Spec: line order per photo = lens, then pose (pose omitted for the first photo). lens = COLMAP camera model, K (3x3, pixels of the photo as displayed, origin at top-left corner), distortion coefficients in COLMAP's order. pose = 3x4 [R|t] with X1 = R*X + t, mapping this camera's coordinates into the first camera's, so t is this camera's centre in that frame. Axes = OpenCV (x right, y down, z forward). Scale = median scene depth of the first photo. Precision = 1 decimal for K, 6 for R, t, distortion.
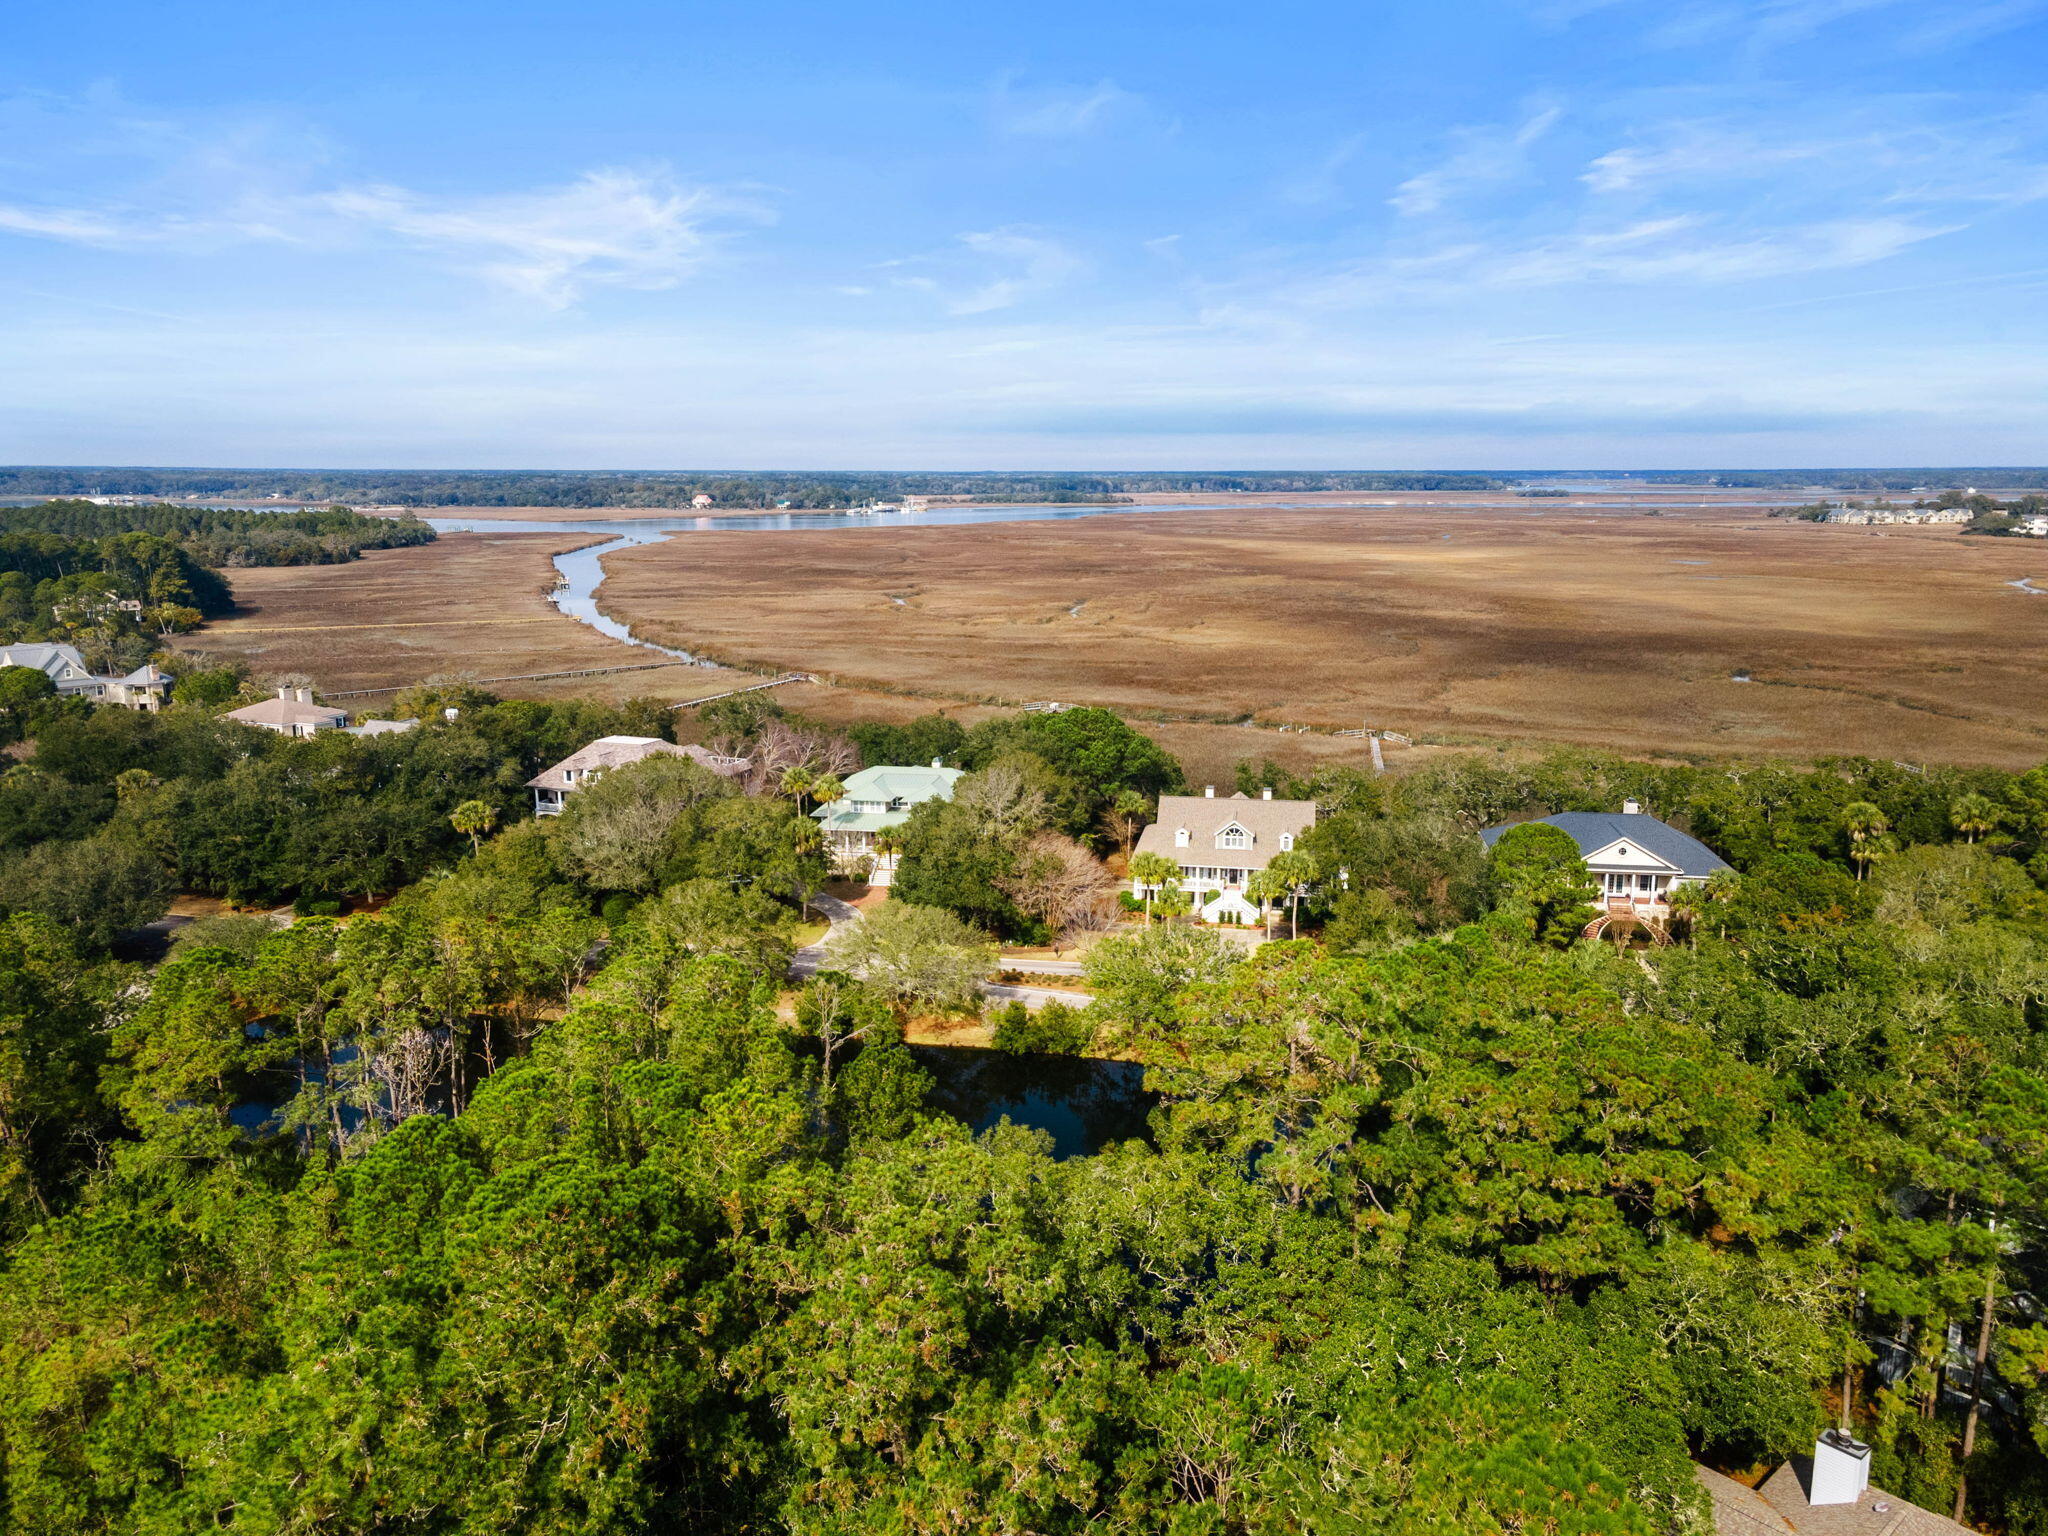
lens RADIAL K [[1499.2, 0, 1024.0], [0, 1499.2, 768.0], [0, 0, 1]] dist [-0.007572, 0.098289]
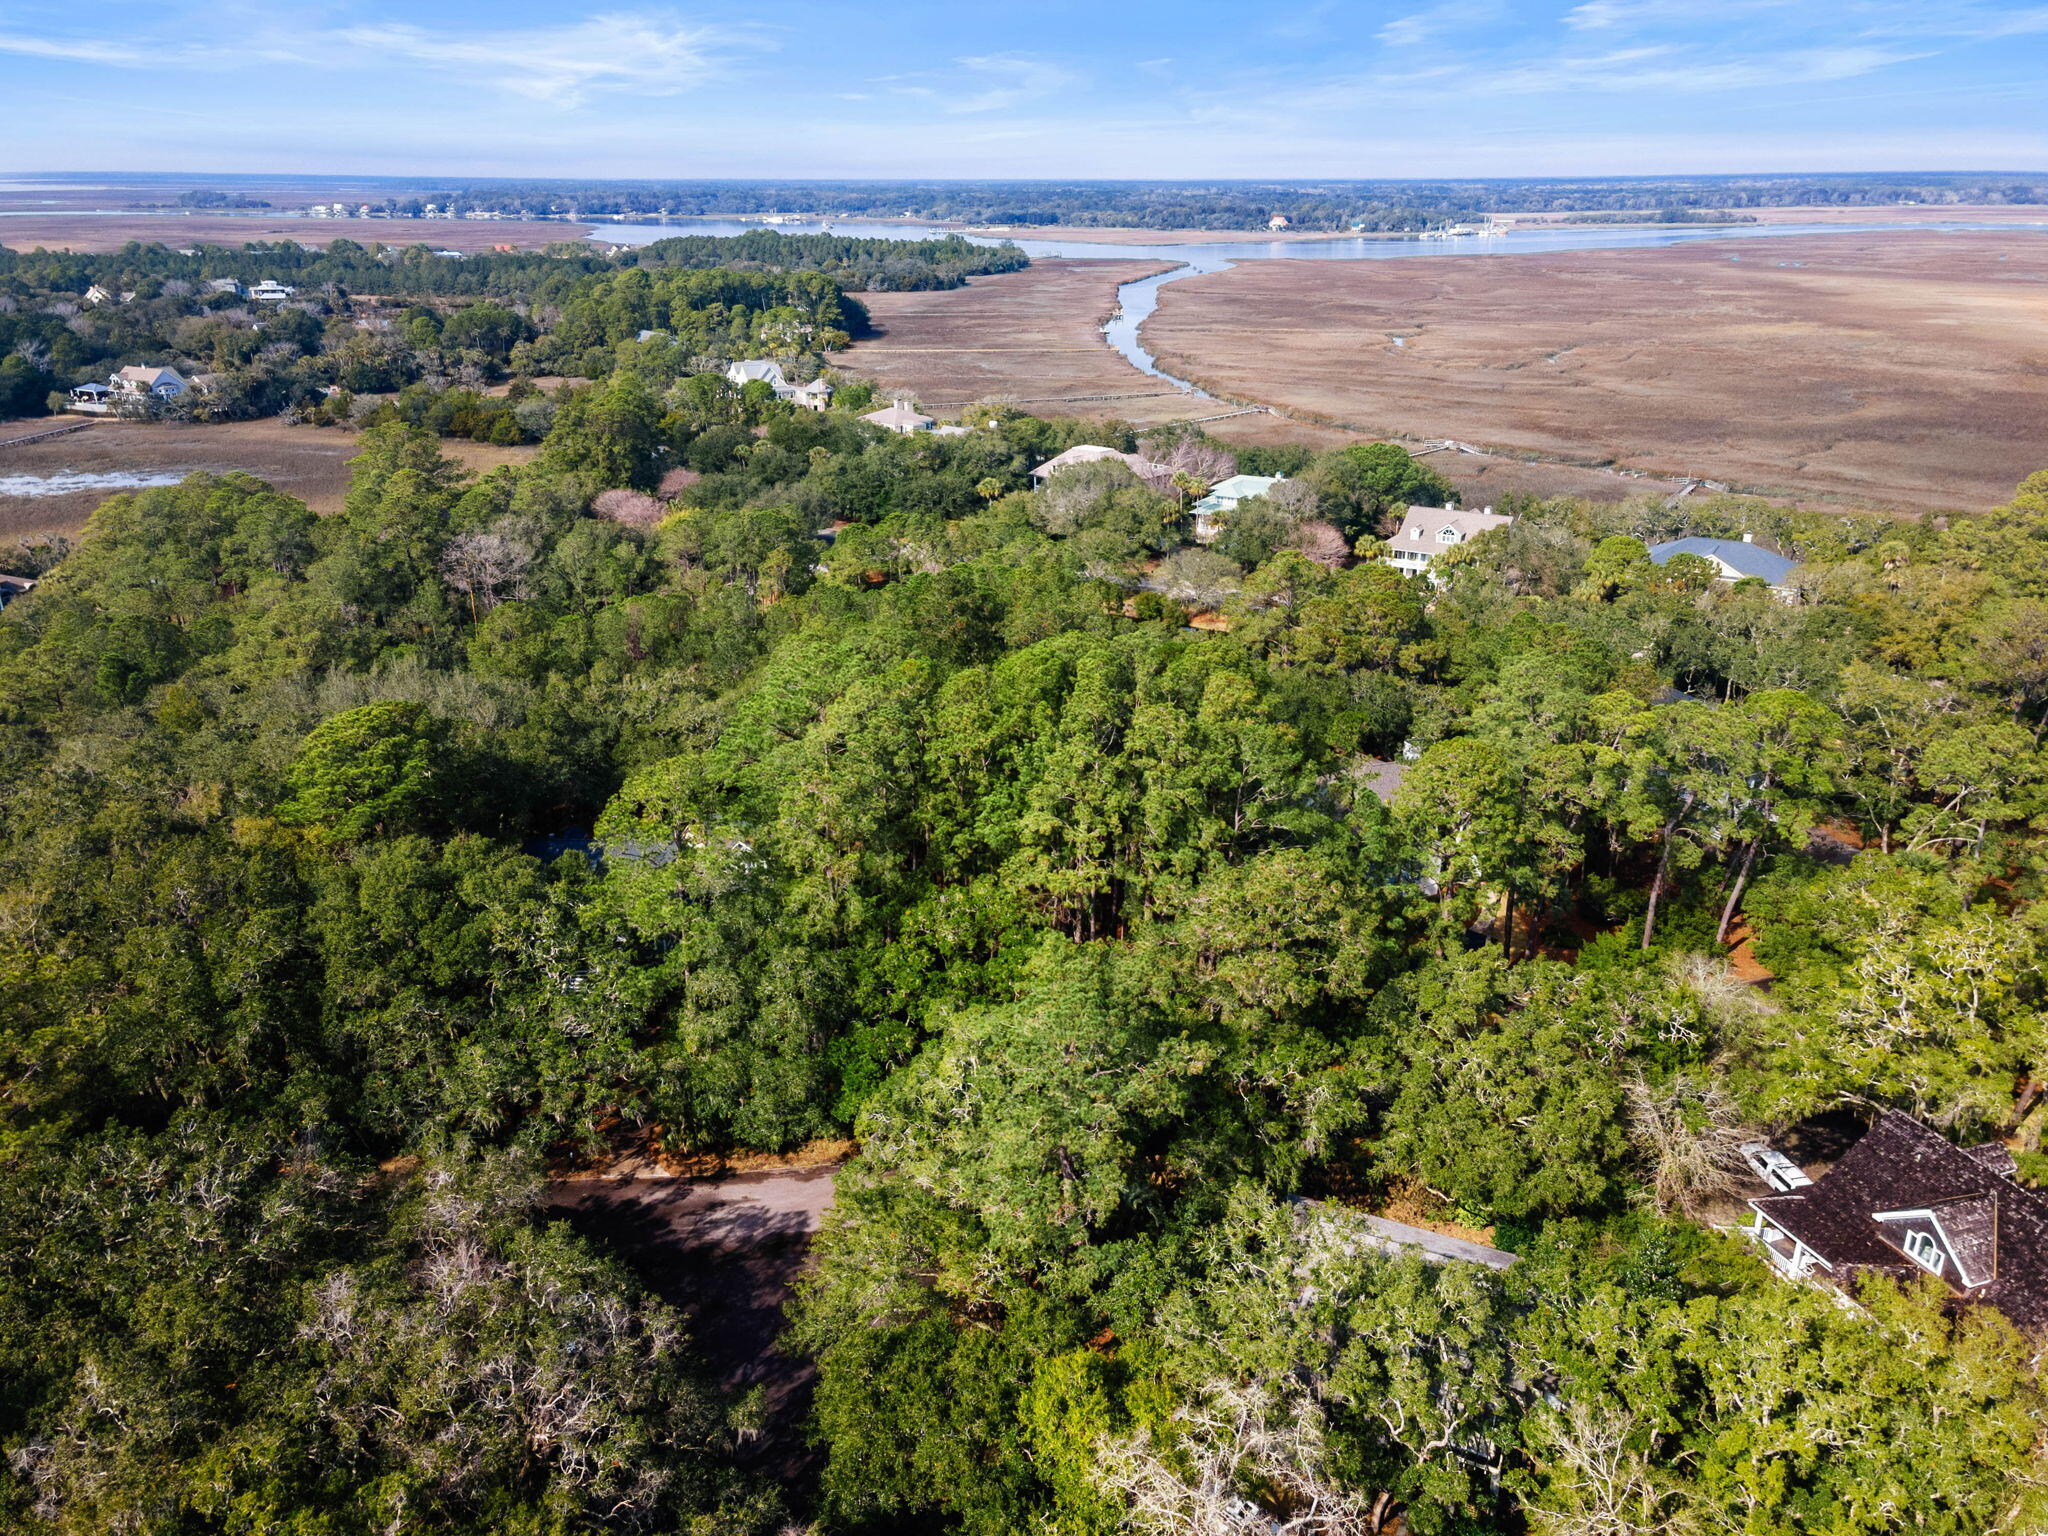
lens RADIAL K [[1480.8, 0, 1024.0], [0, 1480.8, 768.0], [0, 0, 1]] dist [0.008488, 0.056658]
pose [[0.927850, 0.137205, -0.346797, 0.131385], [-0.071931, 0.978246, 0.194578, 0.006474], [0.365950, -0.155594, 0.917535, -0.256536]]
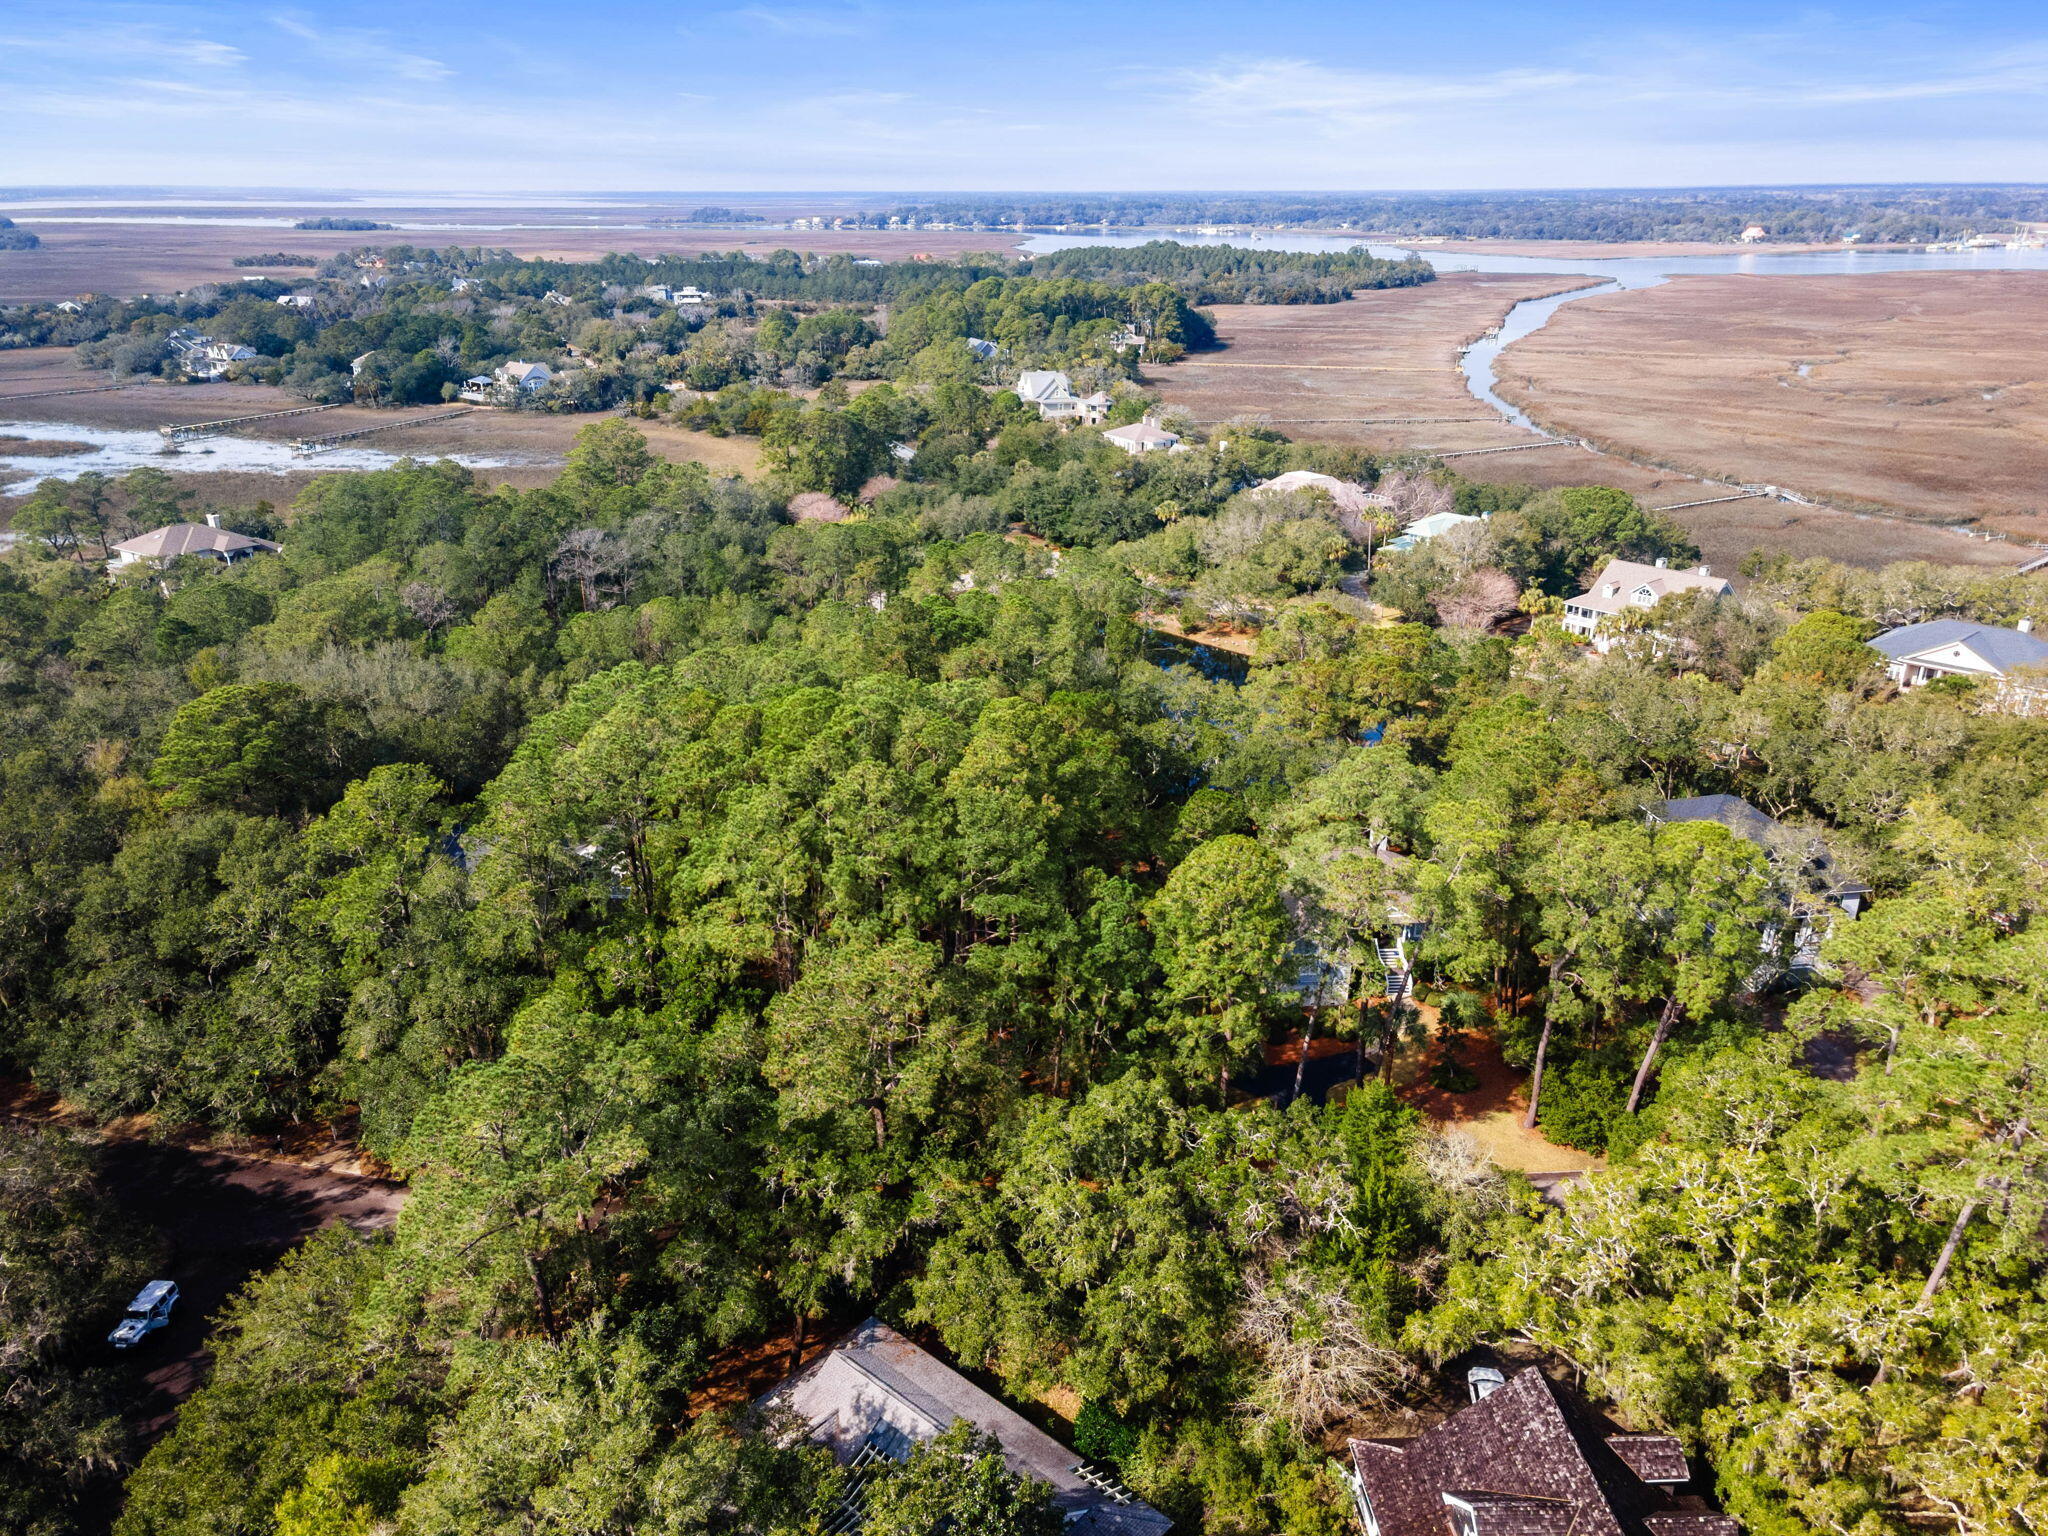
lens RADIAL K [[1480.6, 0, 1024.0], [0, 1480.6, 768.0], [0, 0, 1]] dist [-0.000873, 0.076954]
pose [[0.780777, 0.226590, -0.582275, 0.229316], [-0.120810, 0.969086, 0.215121, -0.010513], [0.613018, -0.097617, 0.784015, -0.173979]]
